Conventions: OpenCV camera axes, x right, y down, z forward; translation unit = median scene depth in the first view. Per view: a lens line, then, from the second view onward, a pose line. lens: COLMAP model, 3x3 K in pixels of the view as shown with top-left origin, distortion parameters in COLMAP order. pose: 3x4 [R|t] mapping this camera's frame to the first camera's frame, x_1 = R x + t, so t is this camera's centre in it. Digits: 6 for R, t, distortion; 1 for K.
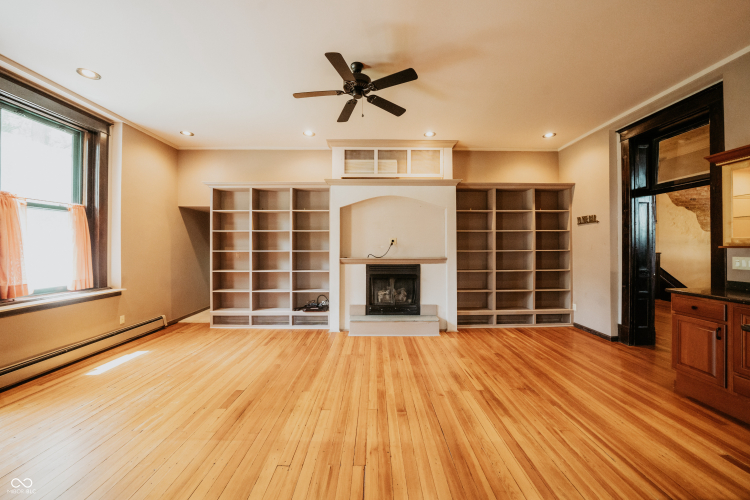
lens RADIAL K [[263.3, 0, 376.1], [0, 263.3, 247.3], [0, 0, 1]] dist [-0.011357, 0.001605]
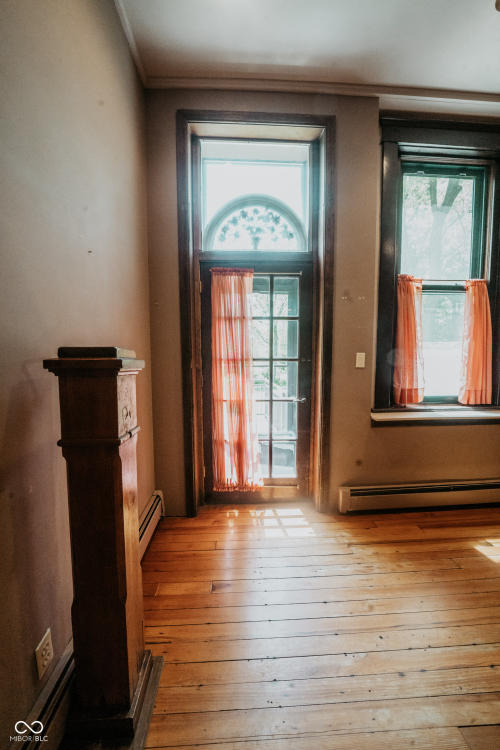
lens RADIAL K [[263.3, 0, 246.9], [0, 263.3, 378.0], [0, 0, 1]] dist [-0.011357, 0.001605]
pose [[0.036038, 0.081695, -0.996006, -0.491268], [0.003754, 0.996635, 0.081882, 0.035617], [0.999343, -0.006690, 0.035610, 0.388916]]
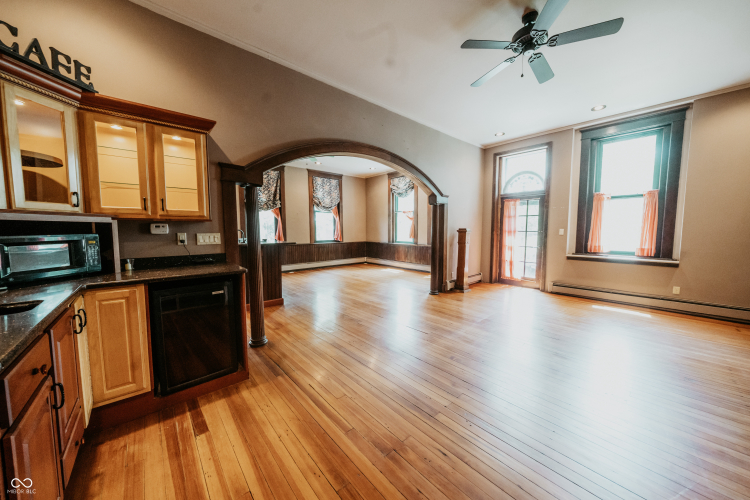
lens RADIAL K [[263.3, 0, 368.1], [0, 263.3, 249.4], [0, 0, 1]] dist [-0.011357, 0.001605]
pose [[-0.763109, 0.049003, -0.644410, 0.806448], [-0.000957, 0.997035, 0.076950, 0.031067], [0.646270, 0.059338, -0.760799, 1.143742]]
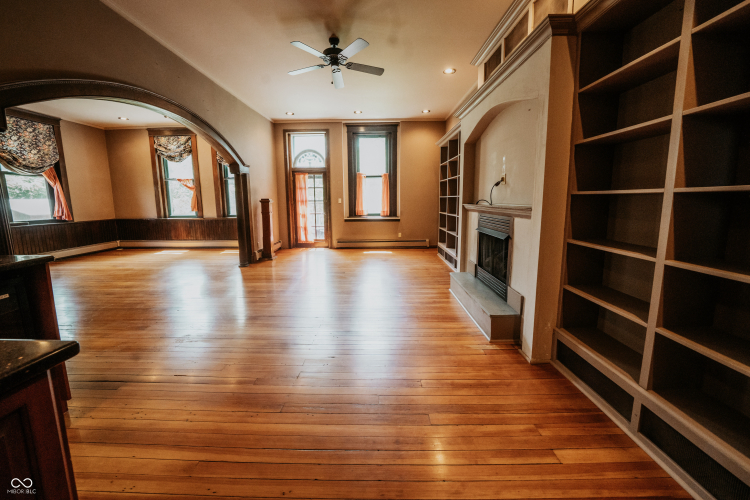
lens RADIAL K [[275.9, 0, 375.2], [0, 275.9, 232.6], [0, 0, 1]] dist [-0.012872, 0.000327]
pose [[-0.023798, 0.117729, -0.992761, 1.075195], [0.009183, 0.993026, 0.117540, 0.041246], [0.999675, -0.006320, -0.024713, 1.019567]]
